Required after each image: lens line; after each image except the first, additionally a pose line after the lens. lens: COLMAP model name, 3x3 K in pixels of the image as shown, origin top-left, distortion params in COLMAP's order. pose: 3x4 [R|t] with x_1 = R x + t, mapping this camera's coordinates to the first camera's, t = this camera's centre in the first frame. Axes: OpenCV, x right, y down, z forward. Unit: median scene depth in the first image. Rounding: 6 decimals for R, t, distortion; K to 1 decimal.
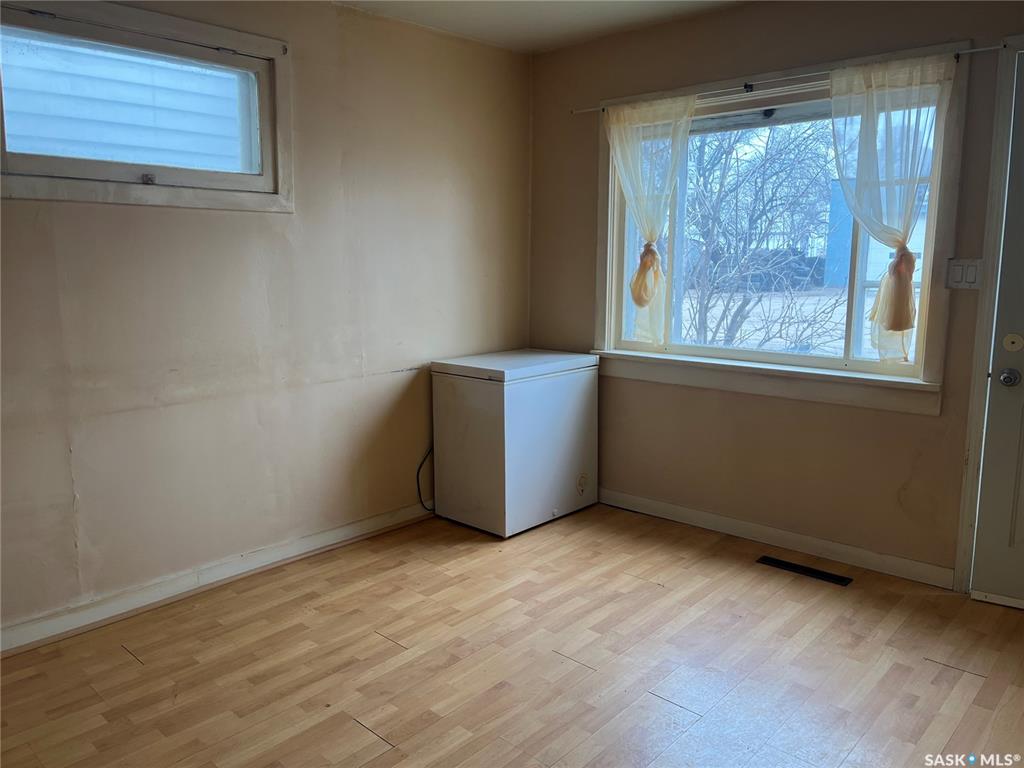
lens RADIAL K [[769.8, 0, 512.3], [0, 769.8, 386.2], [0, 0, 1]] dist [0.048709, -0.059456]
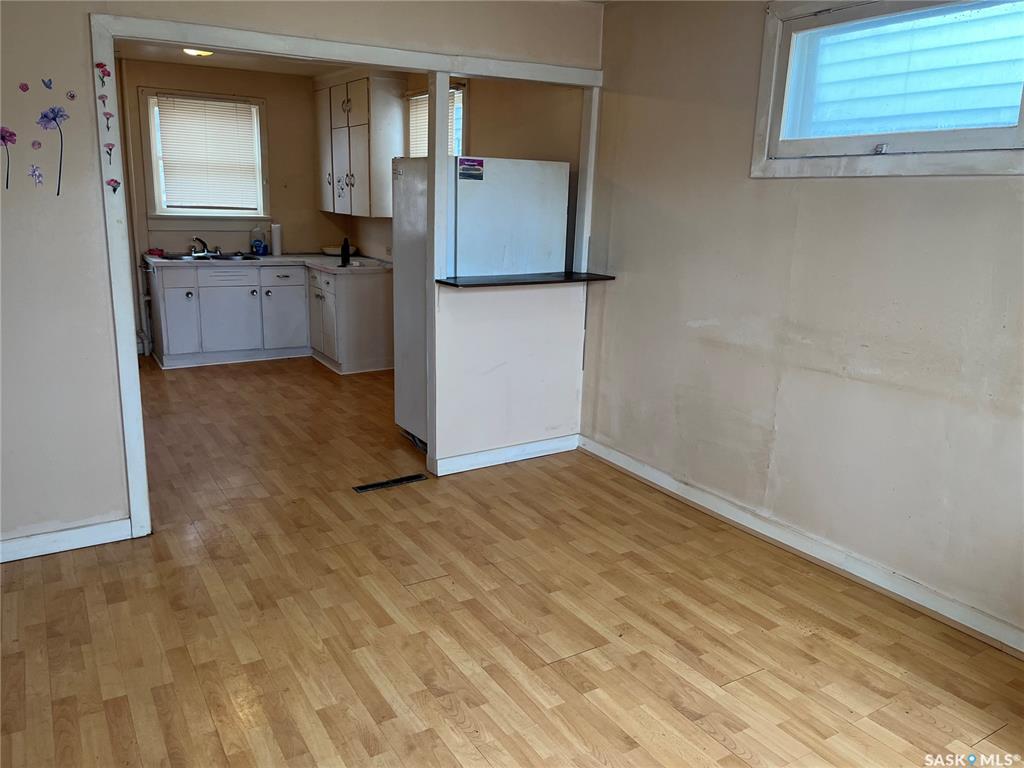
lens RADIAL K [[769.8, 0, 515.5], [0, 769.8, 376.1], [0, 0, 1]] dist [0.048709, -0.059456]
pose [[-0.267542, 0.198240, -0.942933, 0.601435], [-0.186913, 0.949340, 0.252621, -0.146833], [0.945243, 0.243833, -0.216934, 0.795024]]
